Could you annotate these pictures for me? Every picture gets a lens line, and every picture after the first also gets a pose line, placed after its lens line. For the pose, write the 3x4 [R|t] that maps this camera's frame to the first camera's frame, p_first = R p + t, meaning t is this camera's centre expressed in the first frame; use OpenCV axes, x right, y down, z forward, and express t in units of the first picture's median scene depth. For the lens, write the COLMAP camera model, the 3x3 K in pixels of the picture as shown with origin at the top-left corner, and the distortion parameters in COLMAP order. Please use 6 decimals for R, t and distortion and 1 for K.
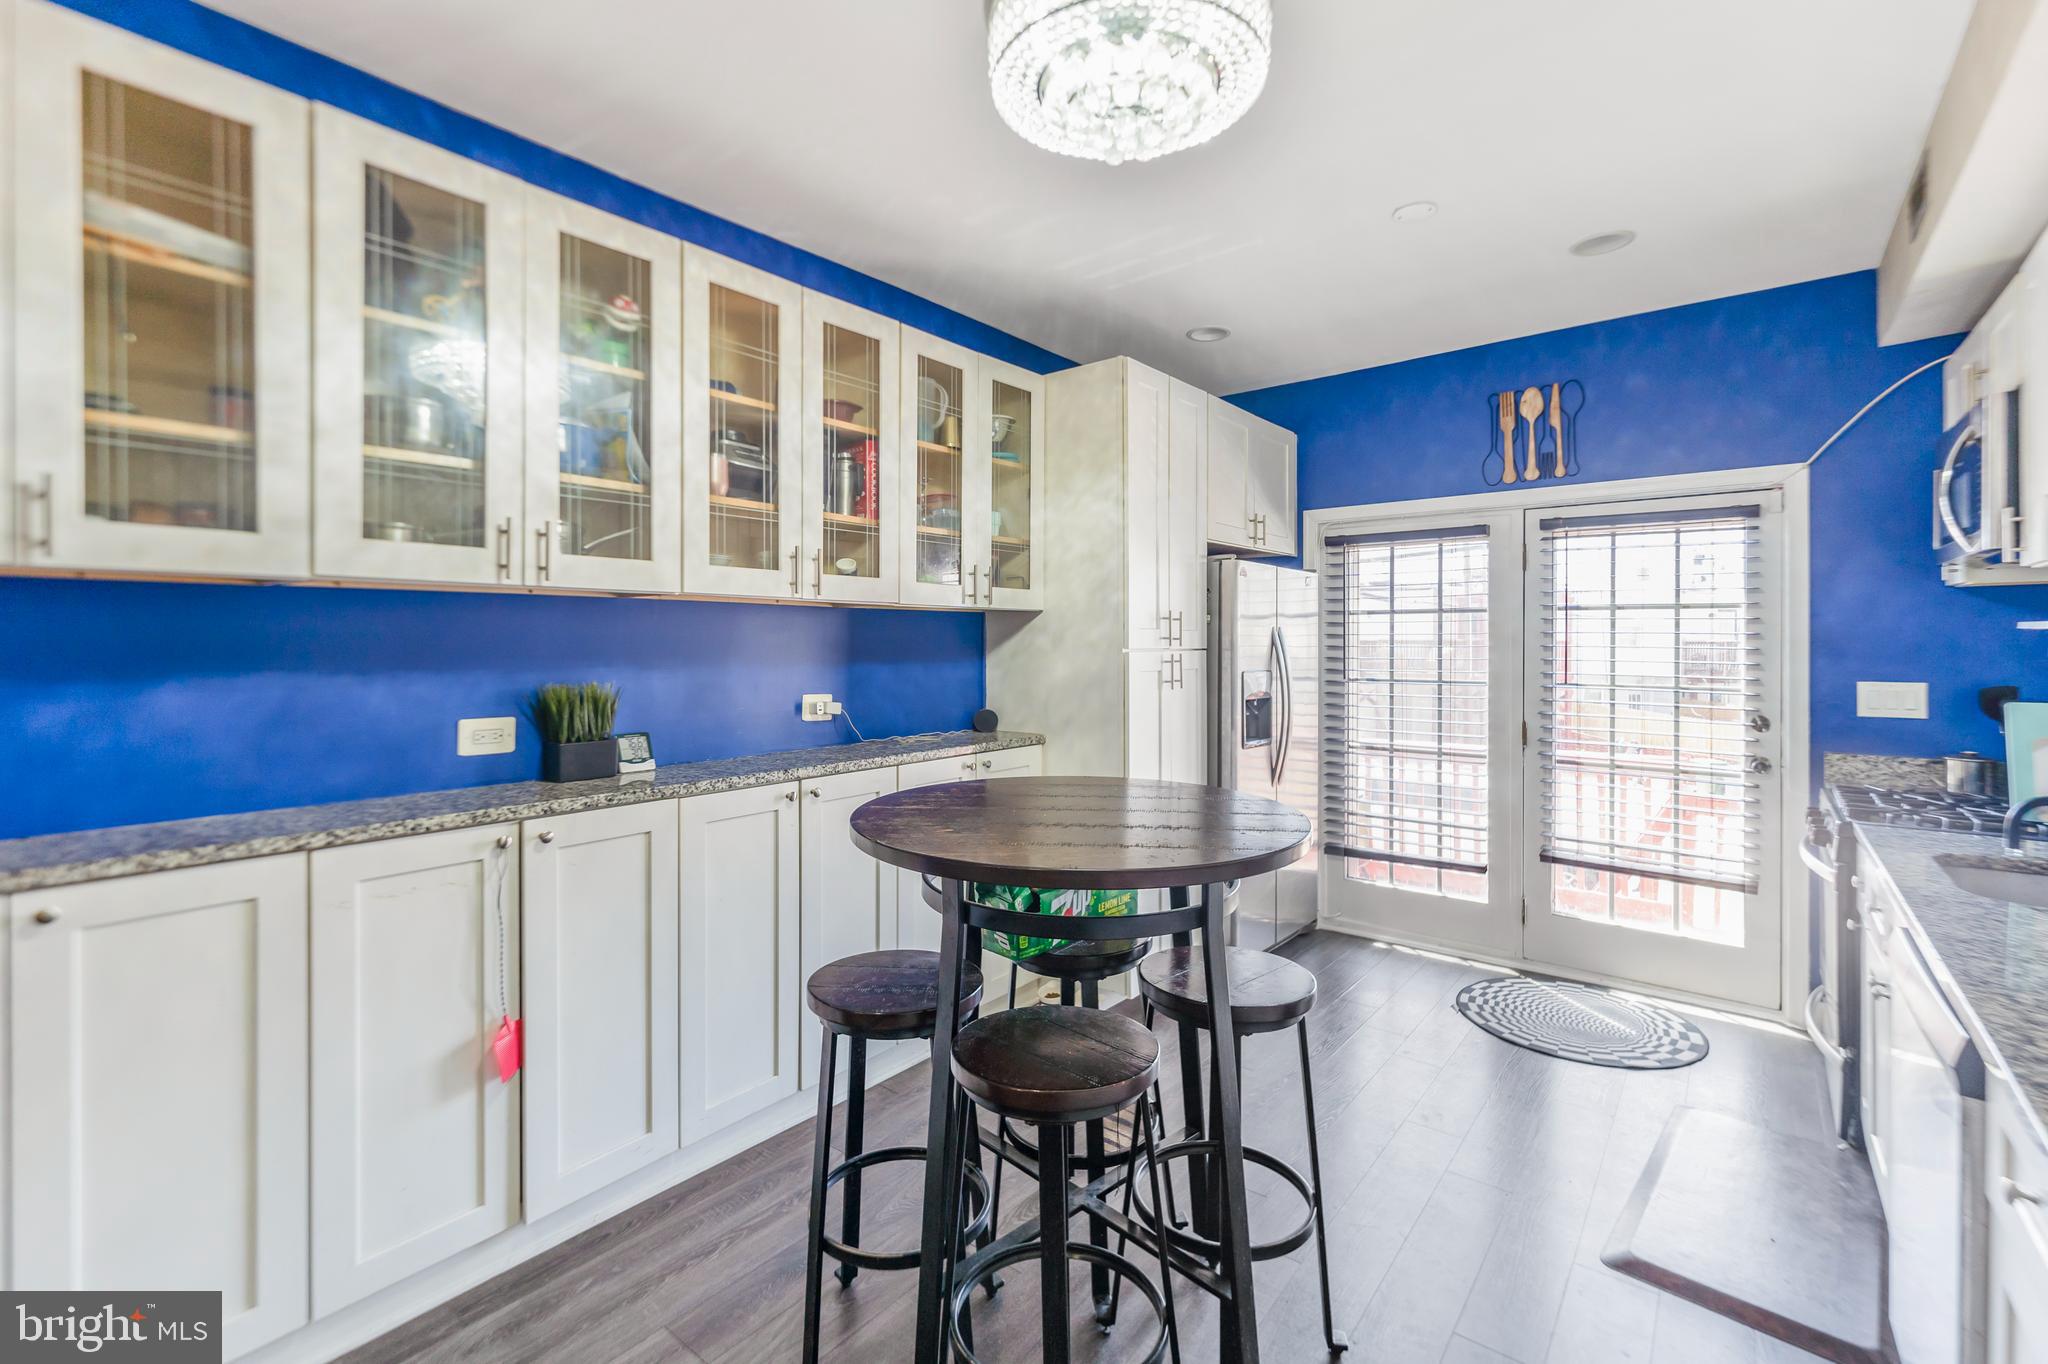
lens RADIAL K [[896.2, 0, 1035.8], [0, 896.2, 647.9], [0, 0, 1]] dist [-0.000339, -0.000221]
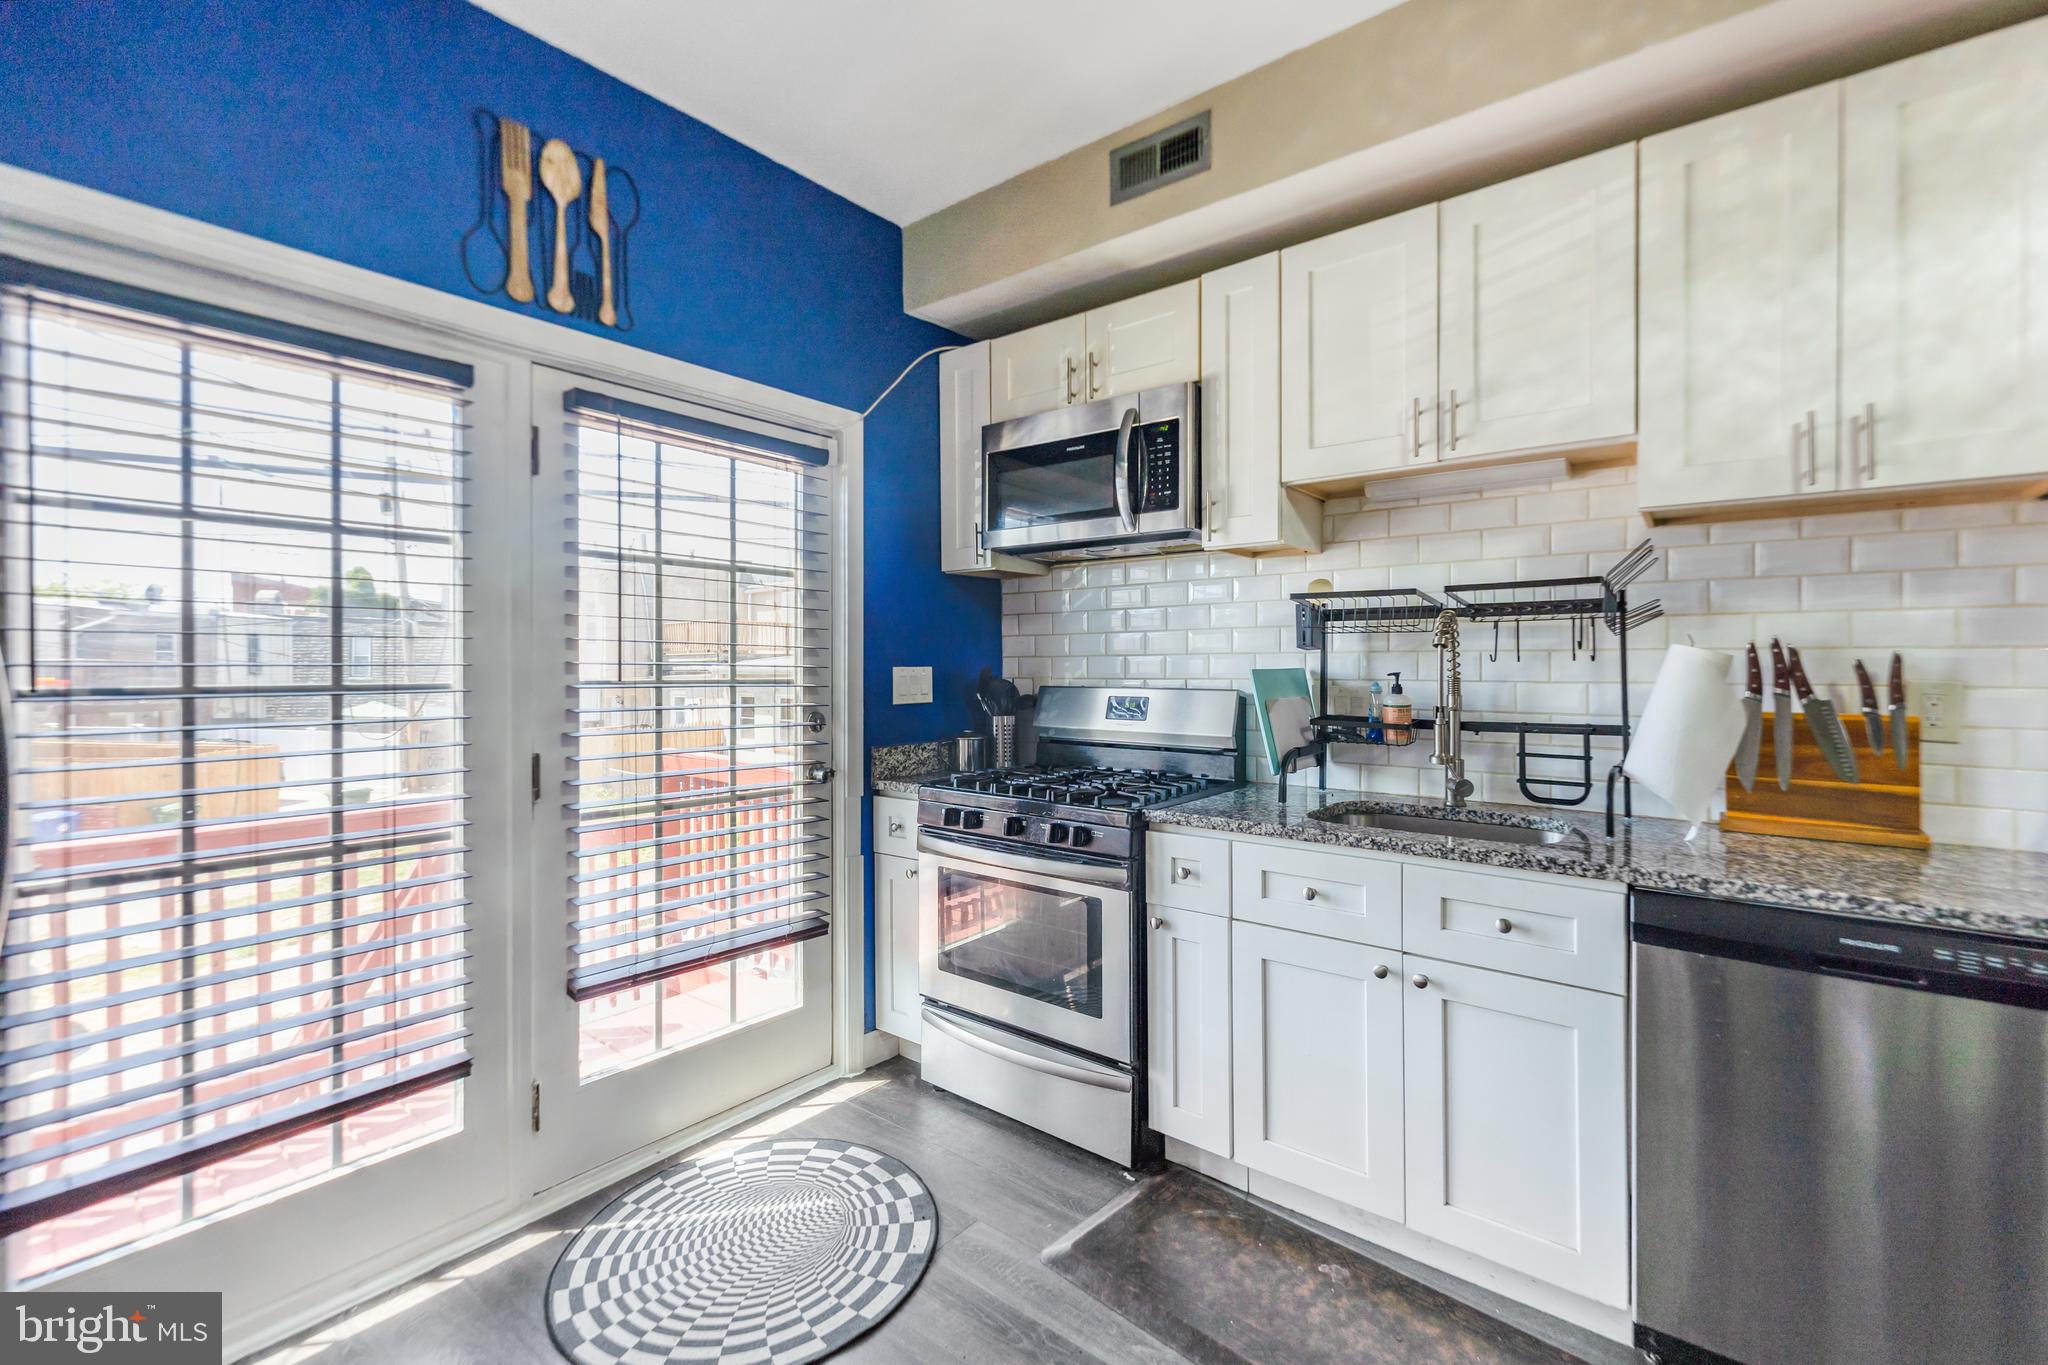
lens RADIAL K [[862.4, 0, 1023.0], [0, 862.4, 663.9], [0, 0, 1]] dist [0.001952, 0.000135]
pose [[0.003608, 0.001458, 0.999992, 0.030512], [0.006710, 0.999976, -0.001482, 0.034804], [-0.999971, 0.006715, 0.003598, 0.805704]]
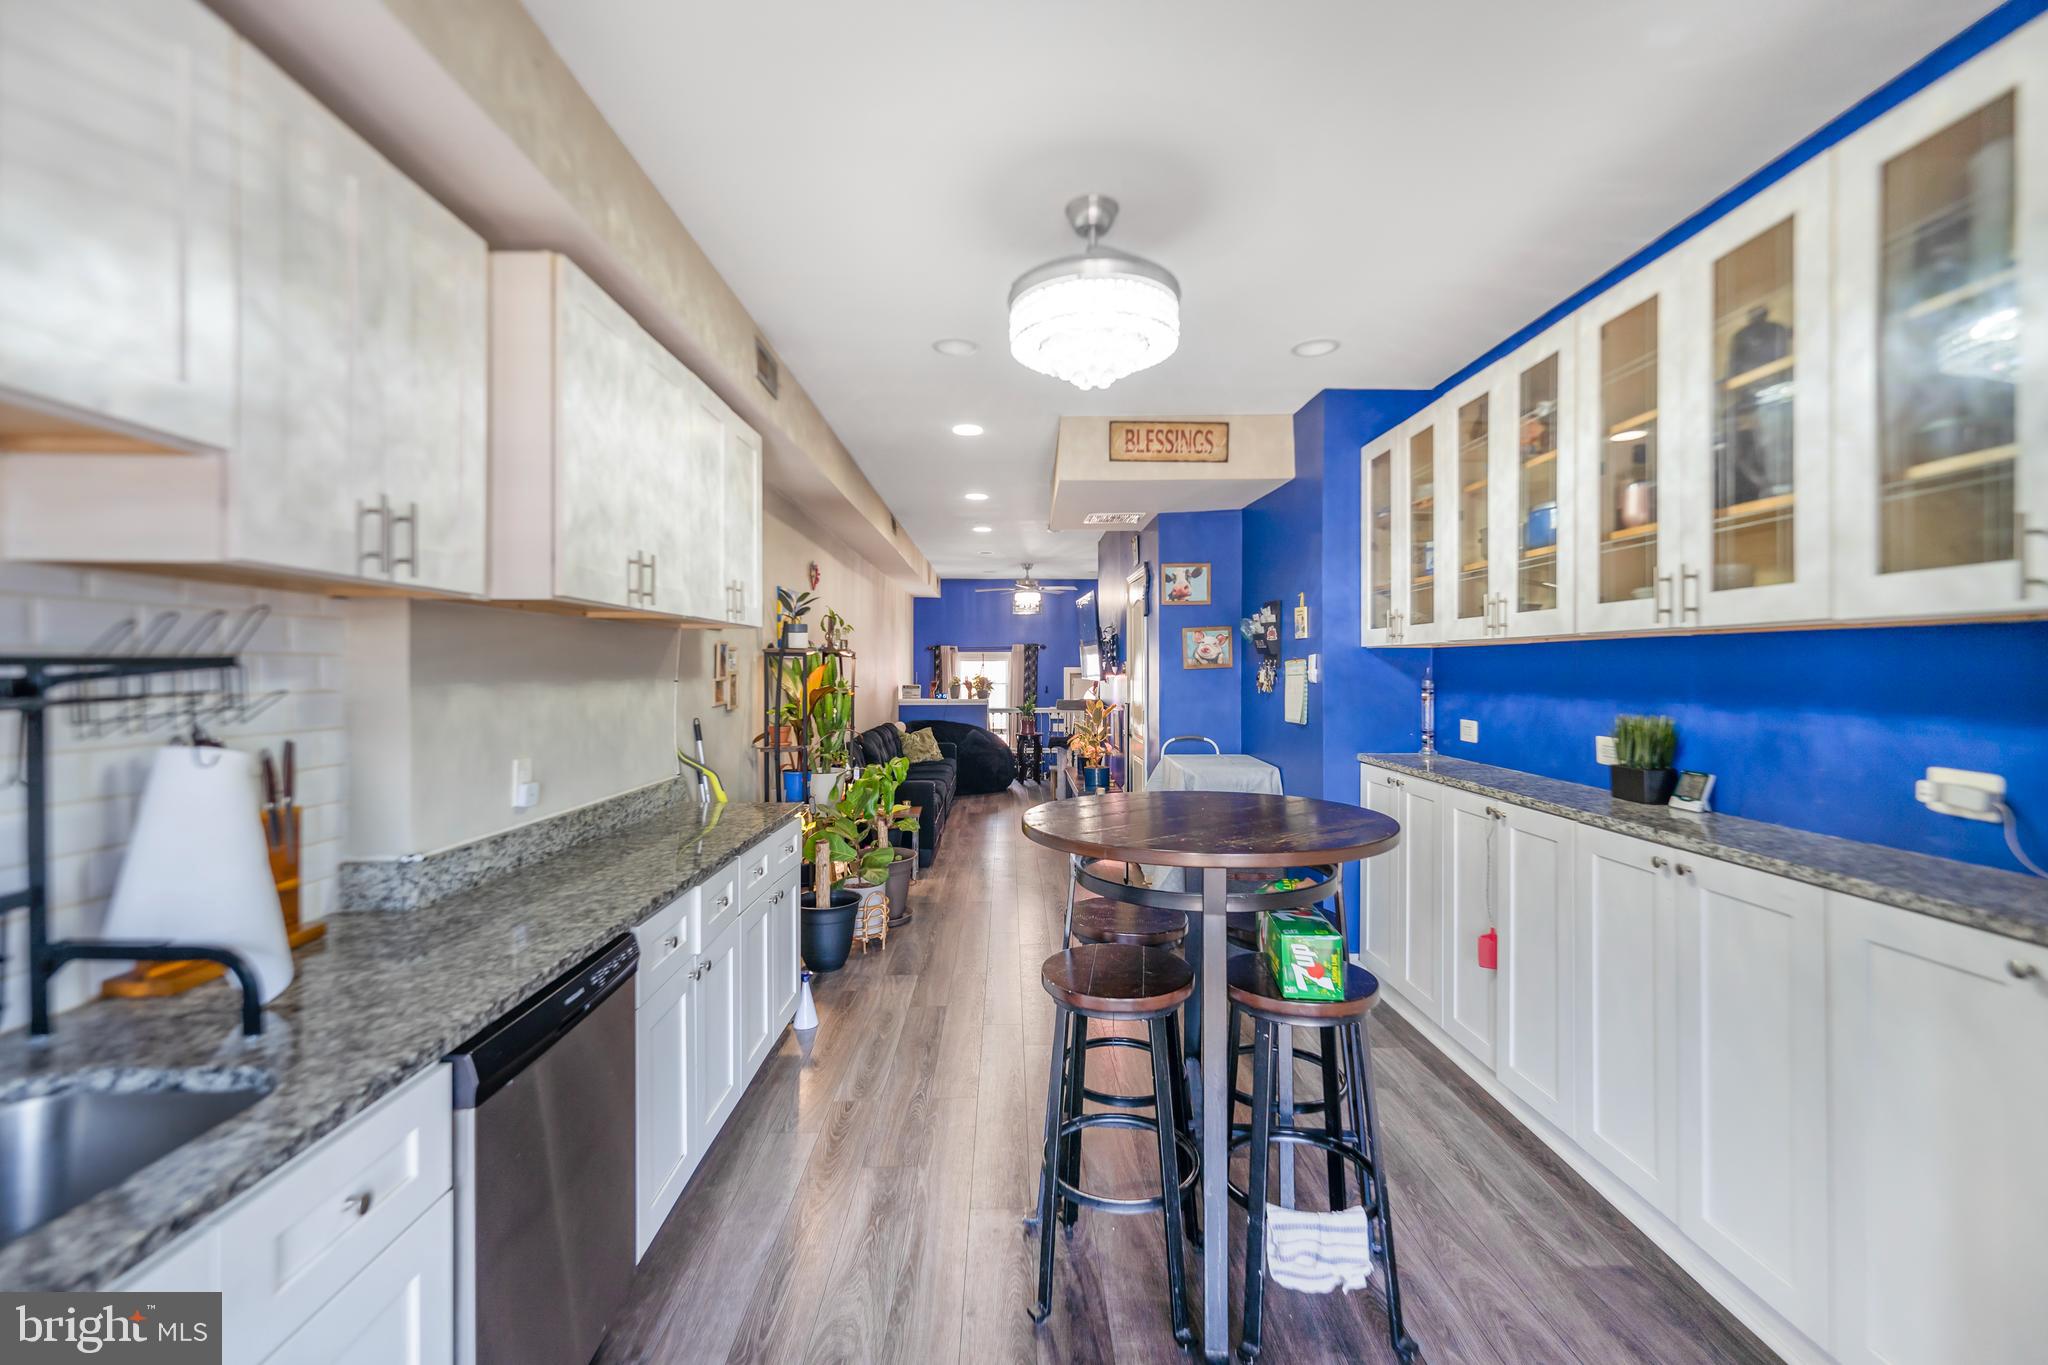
lens RADIAL K [[862.4, 0, 1023.0], [0, 862.4, 663.9], [0, 0, 1]] dist [0.001952, 0.000135]
pose [[-0.769139, -0.002944, -0.639075, 0.538156], [-0.005297, 0.999984, 0.001769, -0.015508], [0.639060, 0.004745, -0.769143, 0.933710]]
